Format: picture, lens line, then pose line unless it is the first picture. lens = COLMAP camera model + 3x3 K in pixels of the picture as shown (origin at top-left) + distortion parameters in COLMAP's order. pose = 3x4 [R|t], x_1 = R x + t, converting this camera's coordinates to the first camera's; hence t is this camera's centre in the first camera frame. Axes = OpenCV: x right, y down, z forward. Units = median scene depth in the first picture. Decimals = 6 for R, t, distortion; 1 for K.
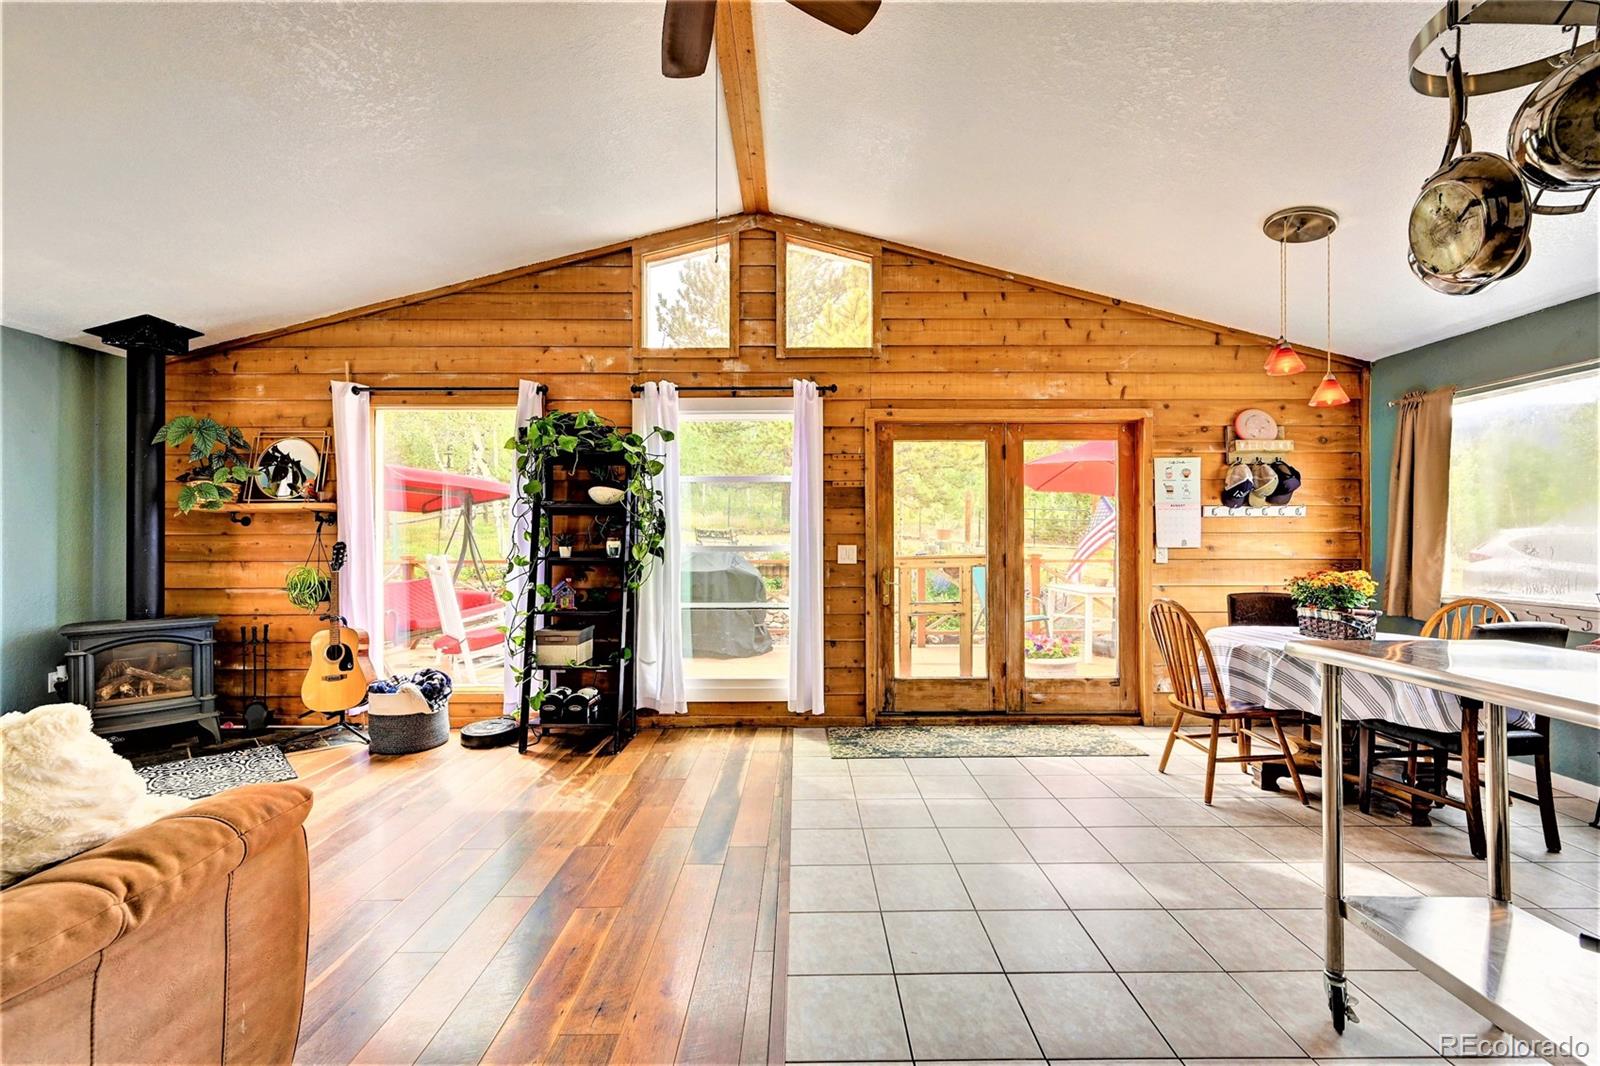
lens RADIAL K [[667.9, 0, 803.3], [0, 667.9, 535.3], [0, 0, 1]] dist [-0.001436, 0.000431]
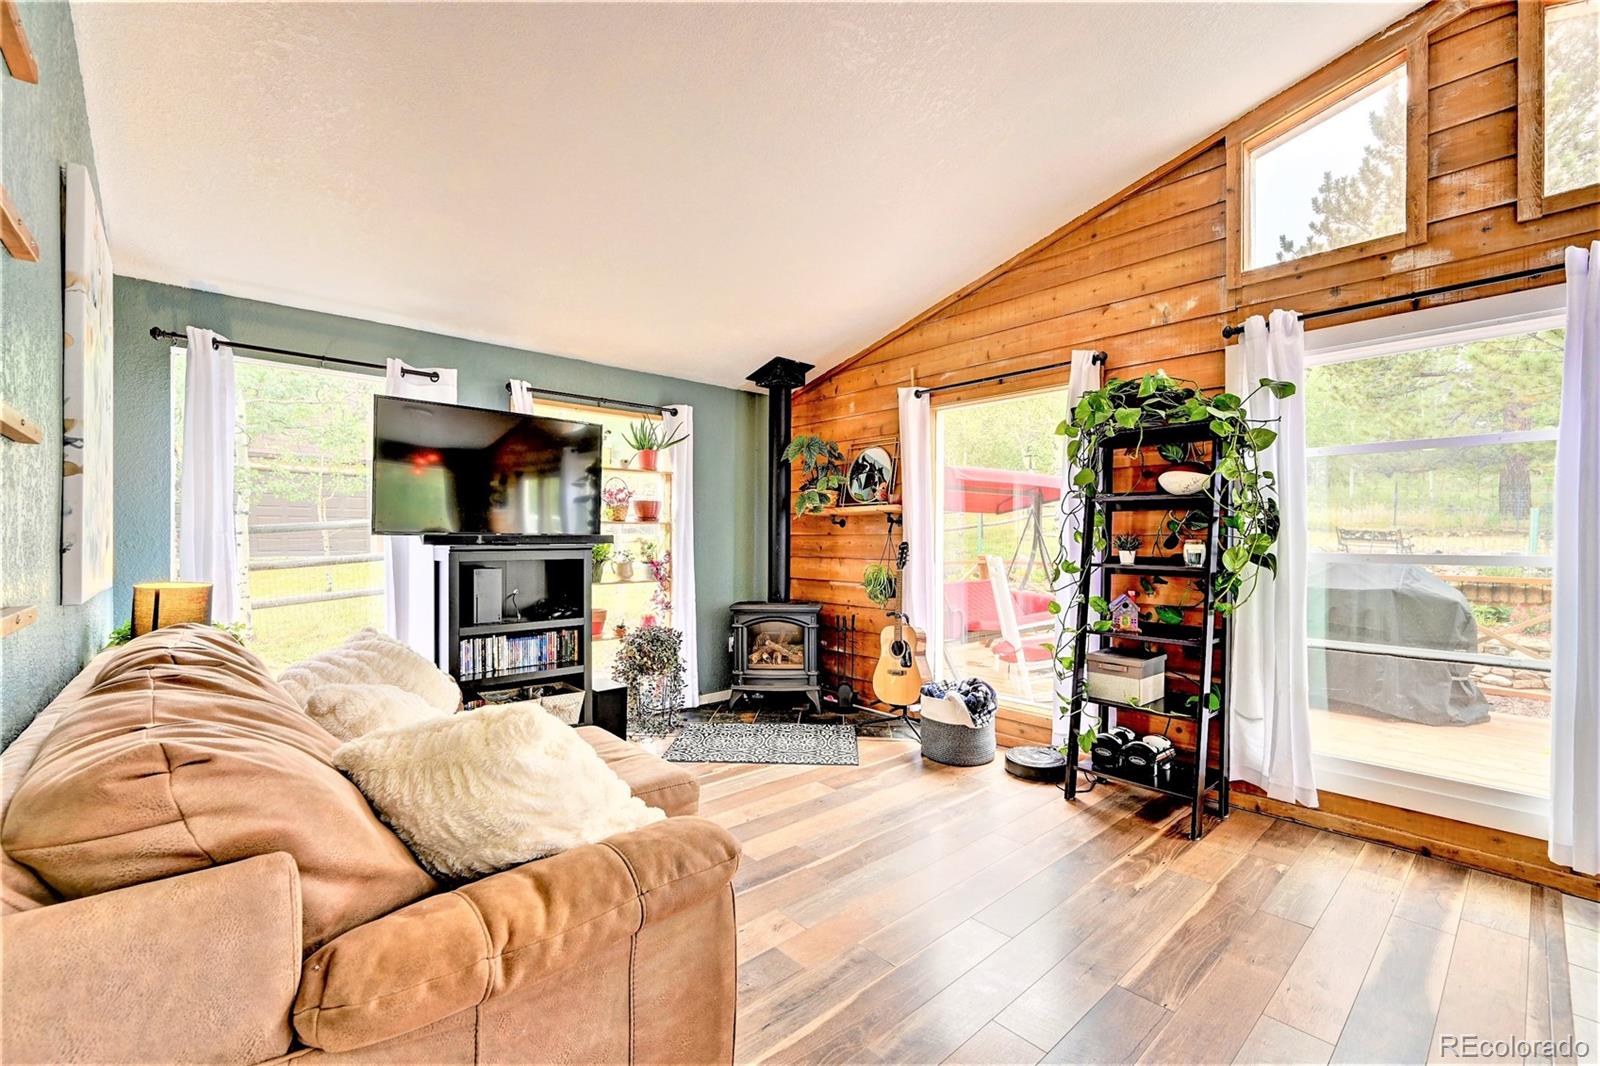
lens RADIAL K [[667.9, 0, 804.7], [0, 667.9, 535.7], [0, 0, 1]] dist [-0.001436, 0.000431]
pose [[0.672031, 0.003020, -0.740517, -0.027044], [-0.003521, 0.999993, 0.000883, -0.000110], [0.740514, 0.002014, 0.672038, 0.179199]]
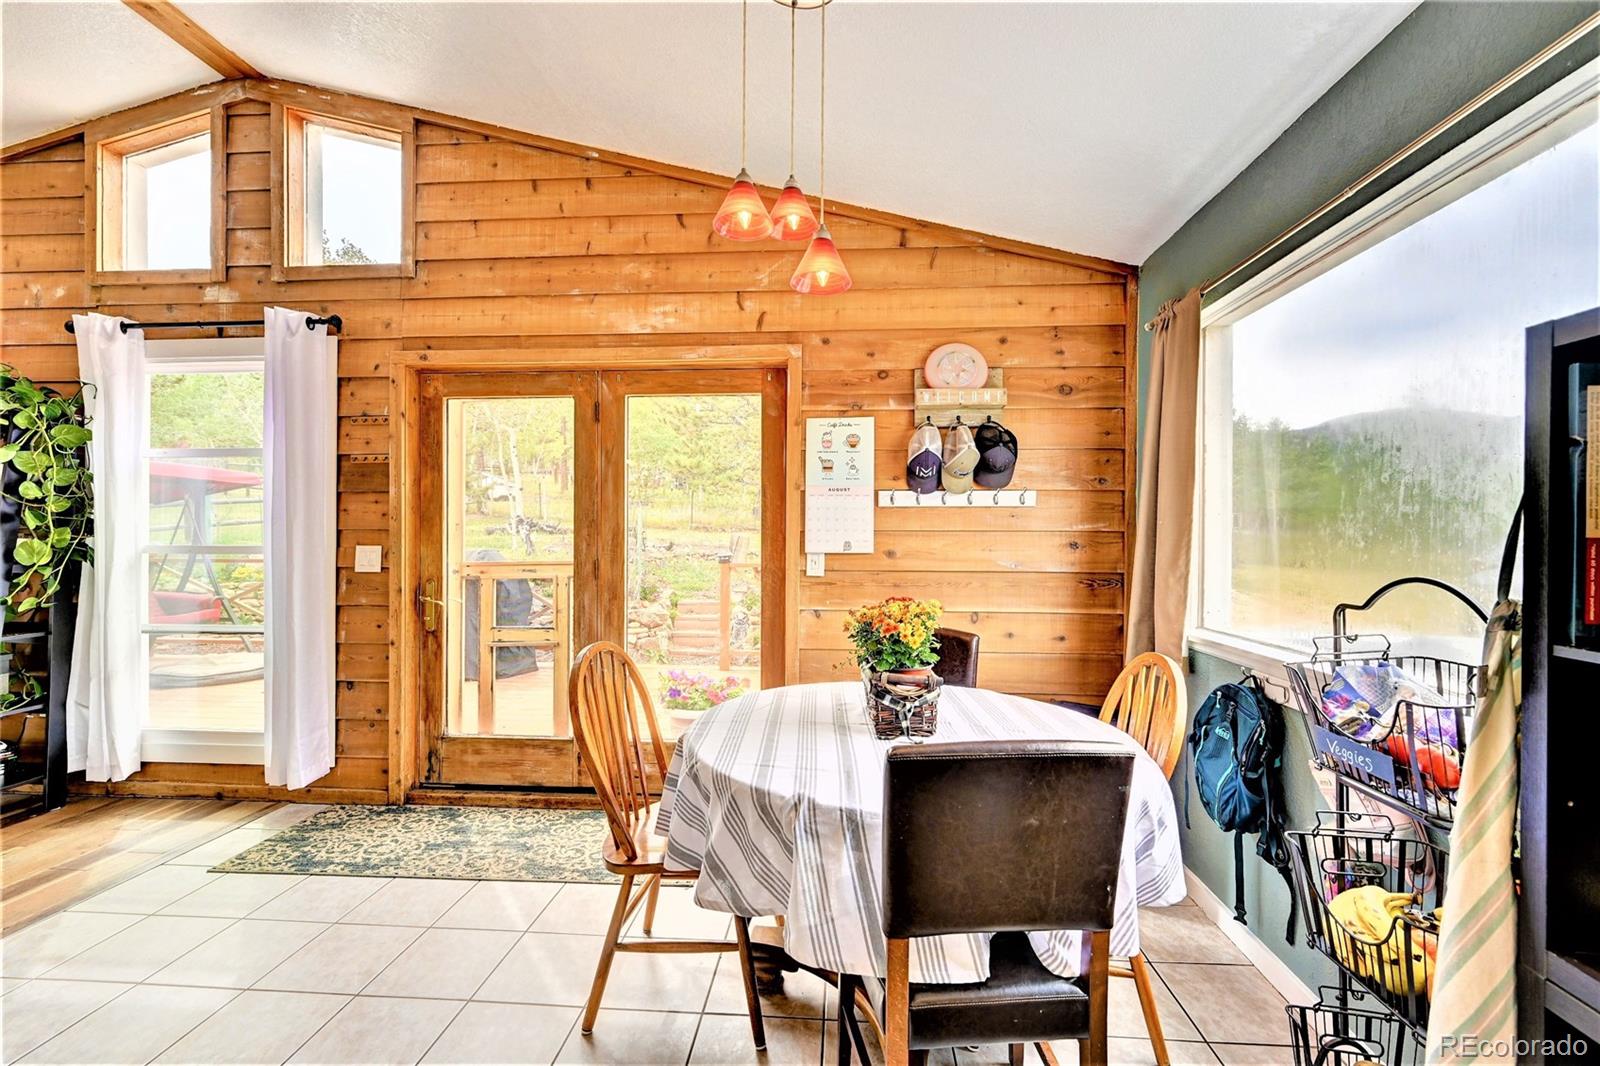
lens RADIAL K [[667.9, 0, 808.1], [0, 667.9, 535.5], [0, 0, 1]] dist [-0.001436, 0.000431]
pose [[0.997125, 0.005733, -0.075556, 0.581959], [-0.005486, 0.999979, 0.003477, -0.001068], [0.075574, -0.003053, 0.997135, 0.334930]]
